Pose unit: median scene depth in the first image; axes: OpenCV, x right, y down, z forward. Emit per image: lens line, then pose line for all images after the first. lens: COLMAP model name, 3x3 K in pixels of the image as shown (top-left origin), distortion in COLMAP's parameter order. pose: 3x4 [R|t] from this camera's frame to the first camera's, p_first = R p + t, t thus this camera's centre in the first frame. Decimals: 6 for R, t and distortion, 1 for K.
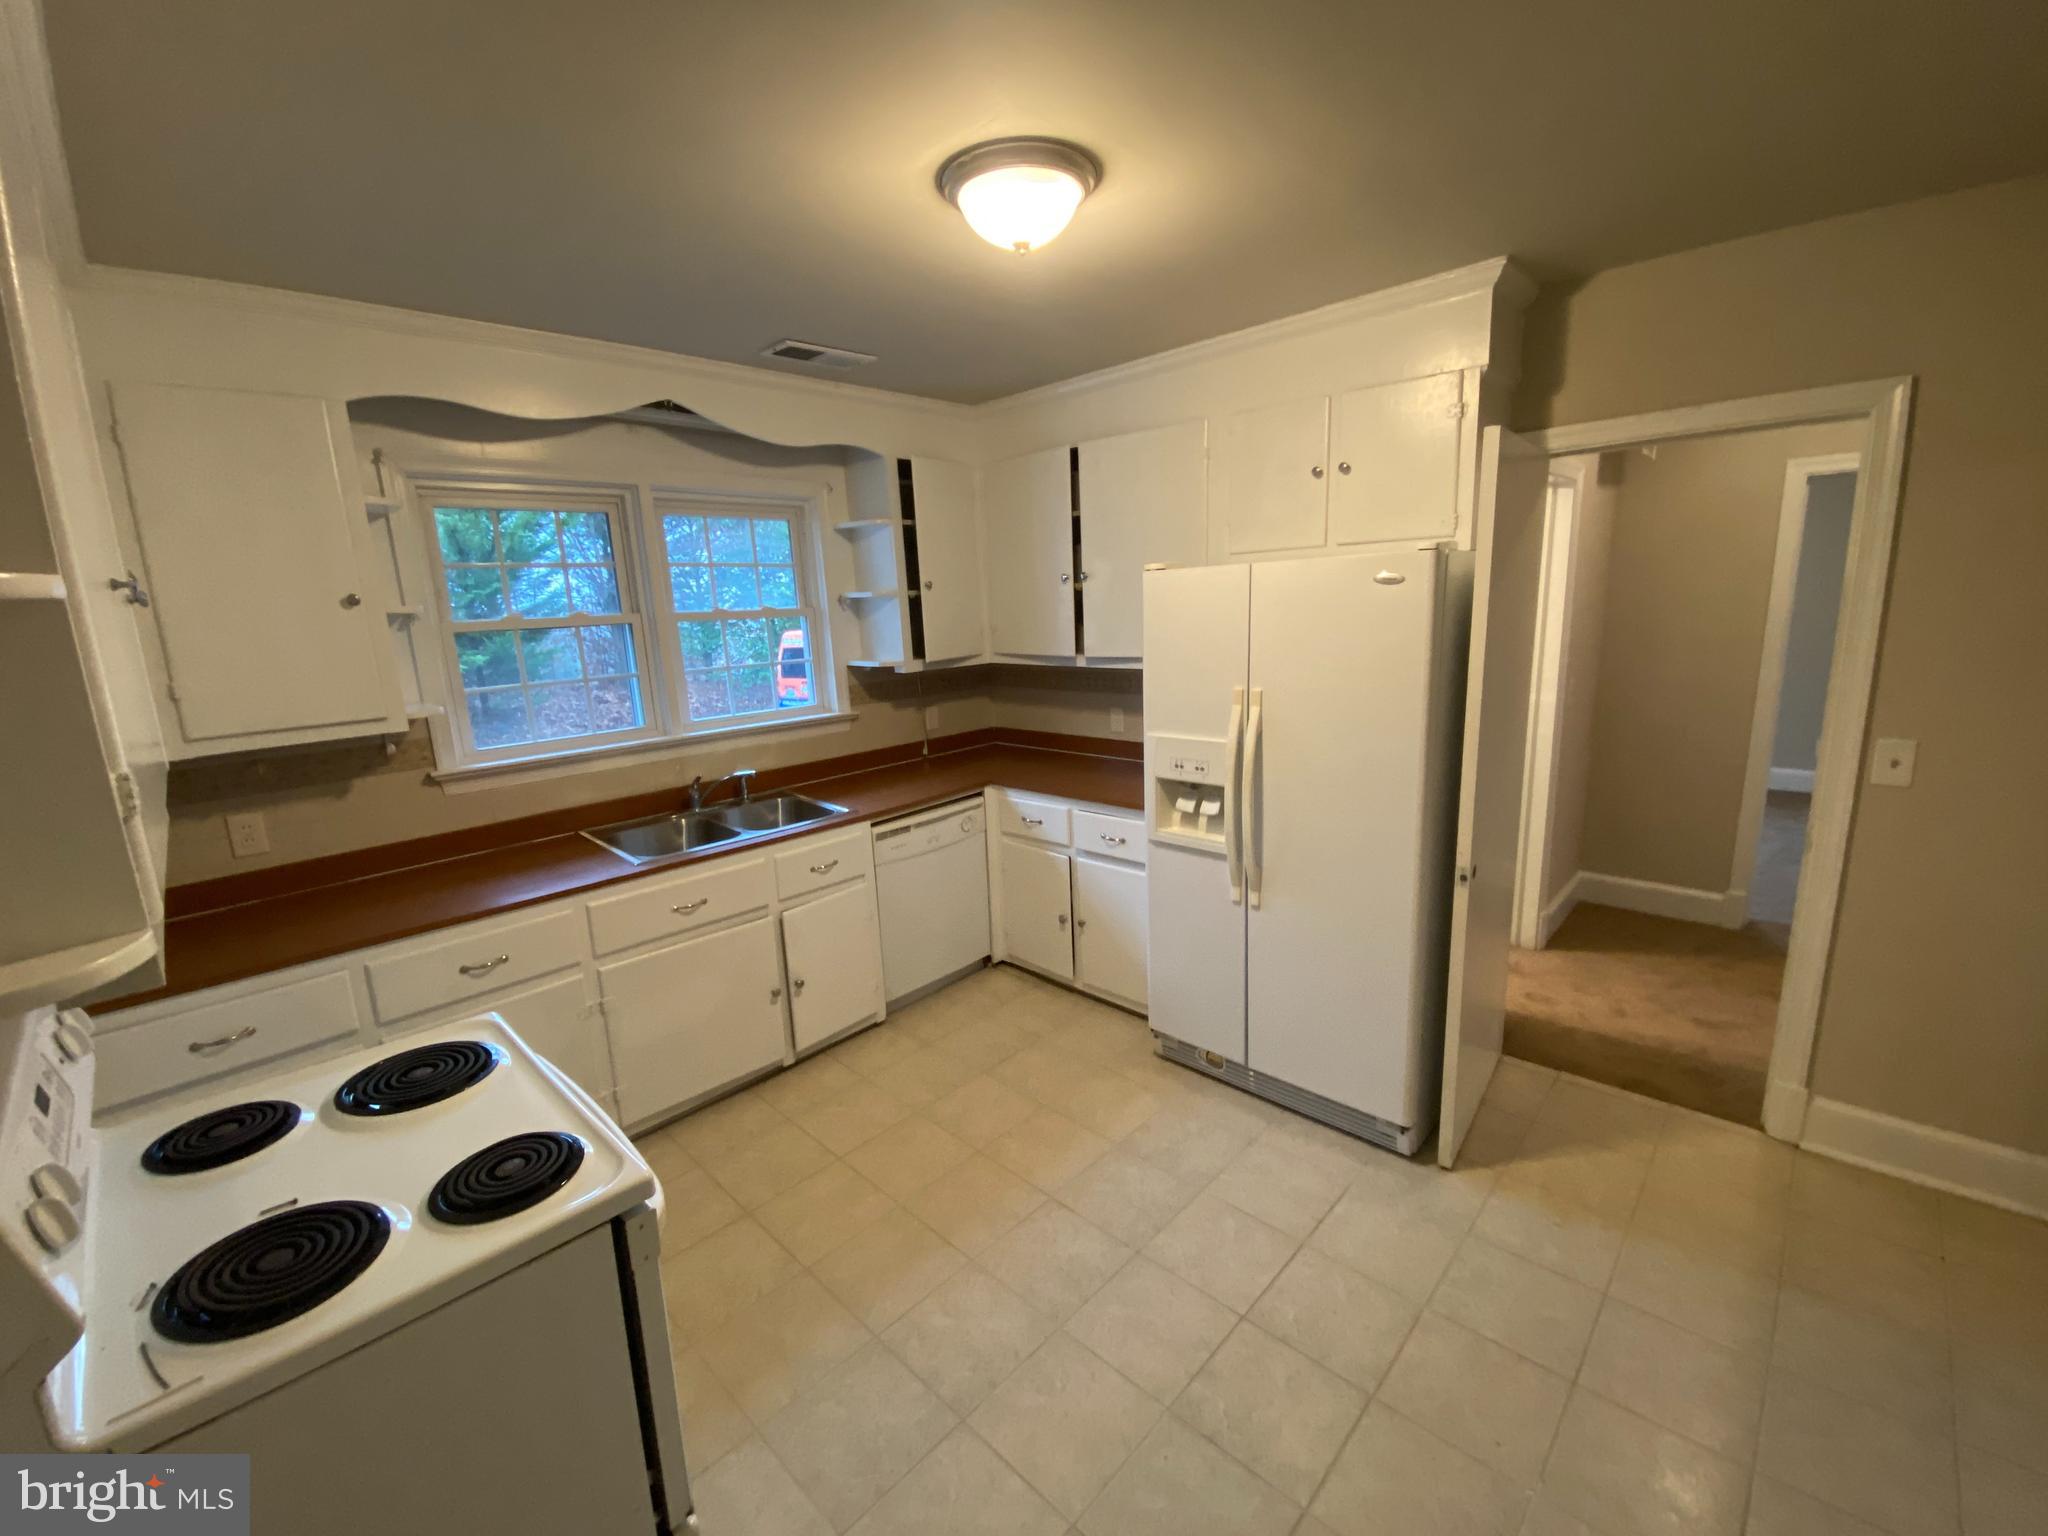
lens RADIAL K [[825.0, 0, 1024.0], [0, 825.0, 768.0], [0, 0, 1]] dist [0.025006, -0.022766]
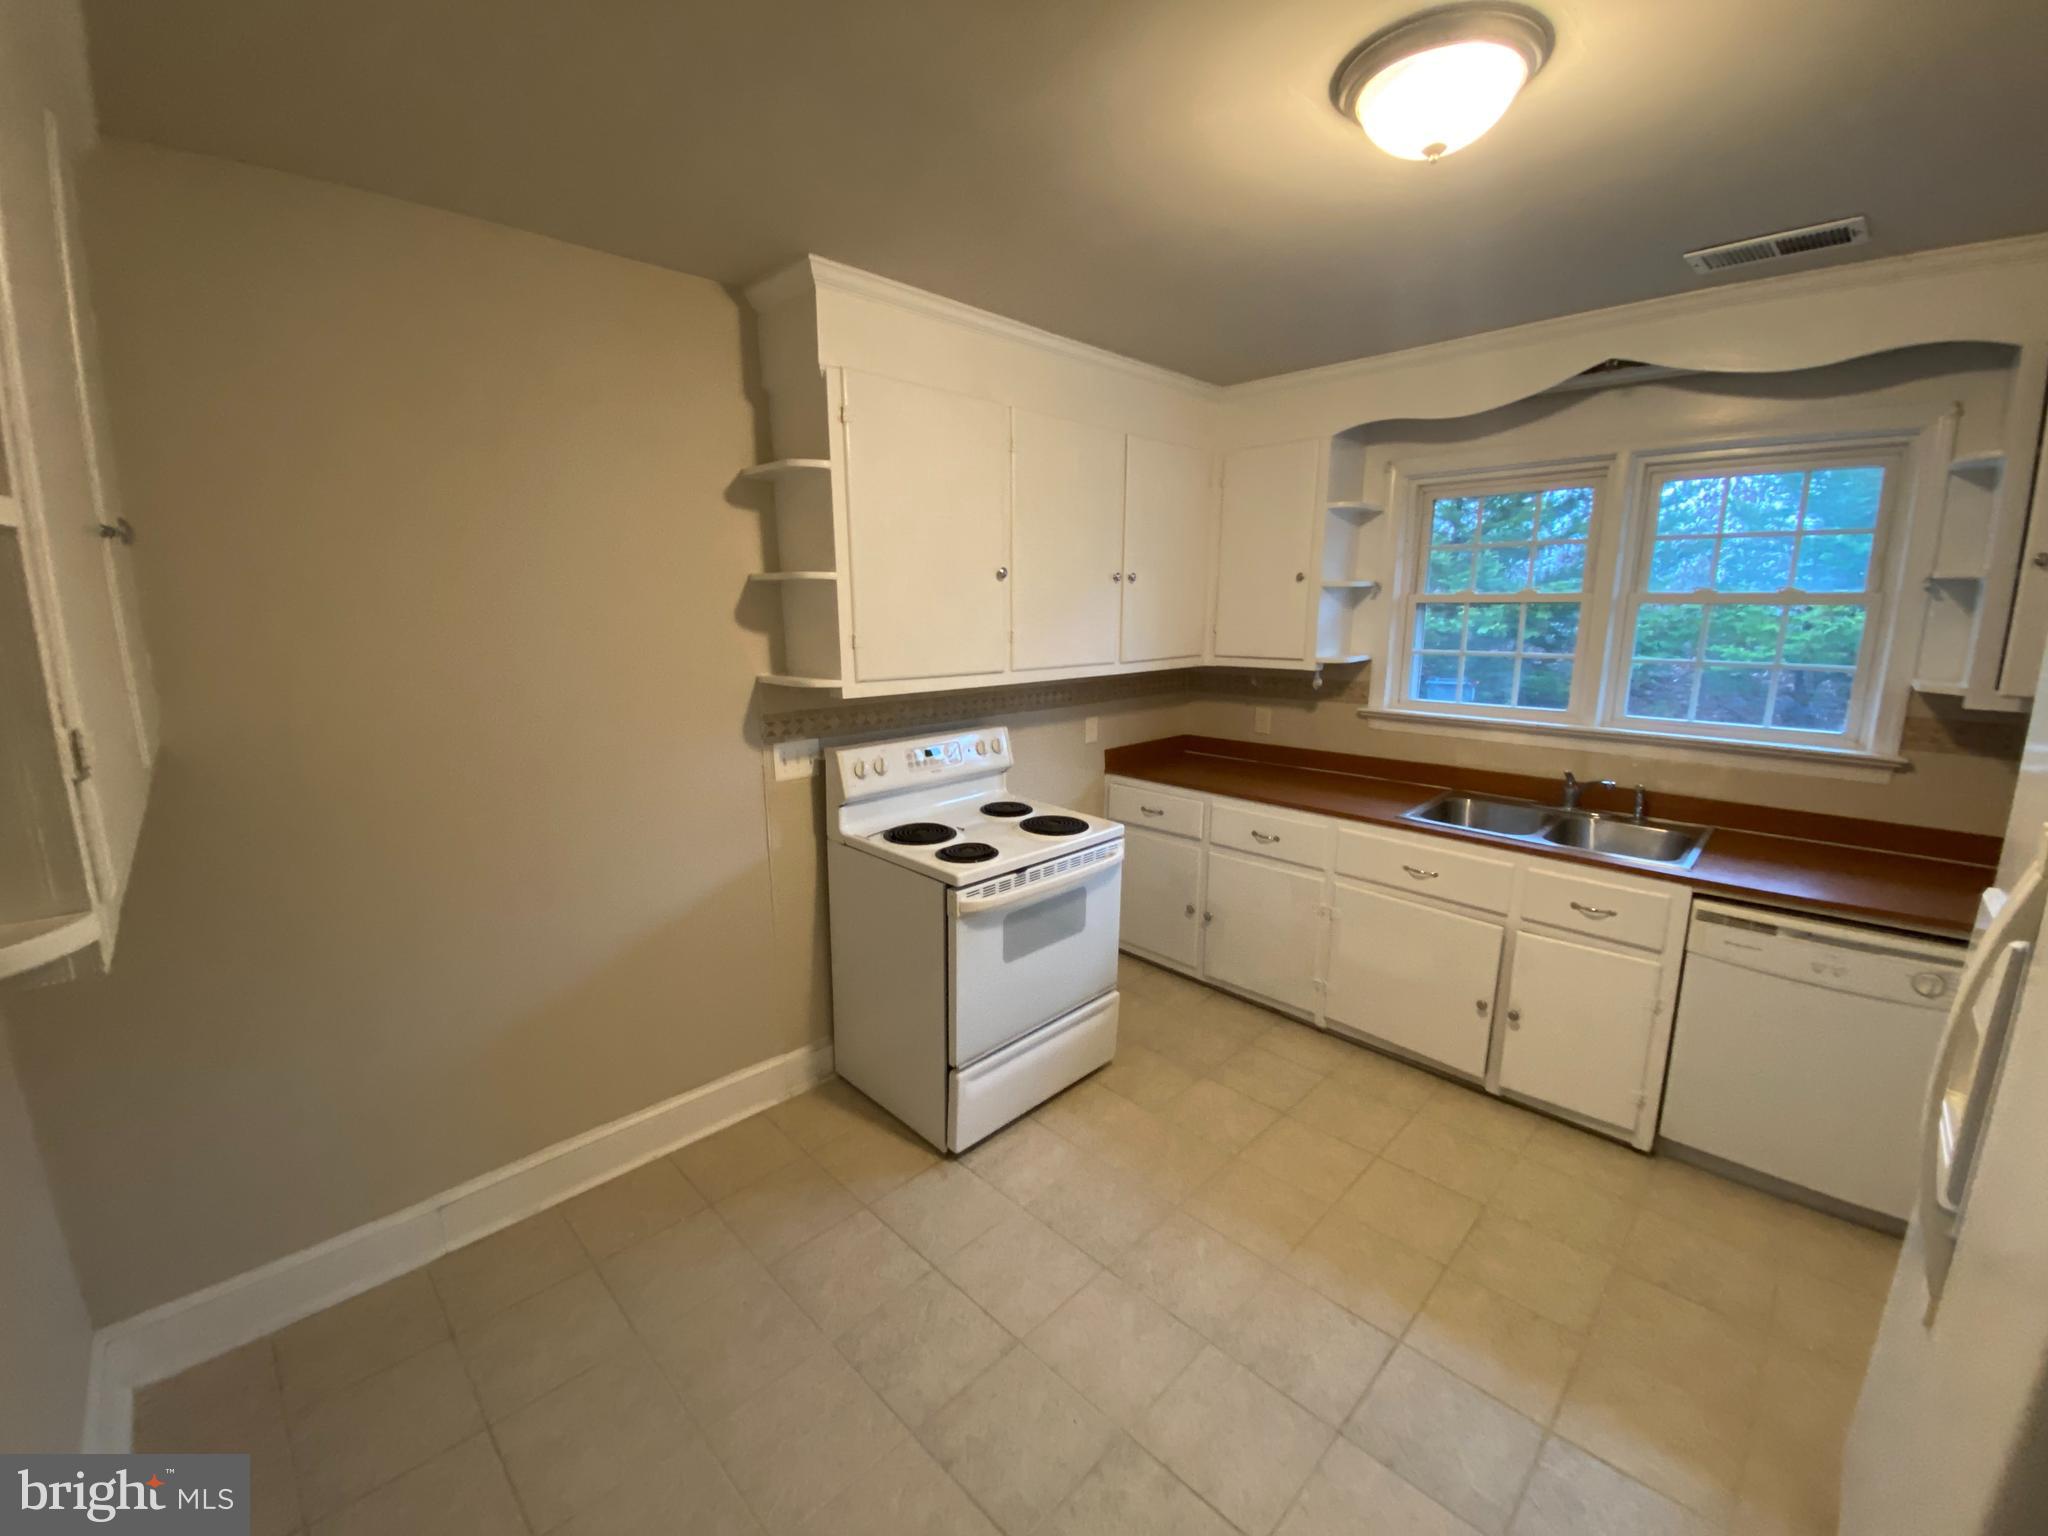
lens RADIAL K [[825.0, 0, 1024.0], [0, 825.0, 768.0], [0, 0, 1]] dist [0.025006, -0.022766]
pose [[-0.021243, 0.238221, -0.970979, 0.540925], [-0.199234, 0.950710, 0.237607, -0.098240], [0.979722, 0.198499, 0.027266, 0.408242]]
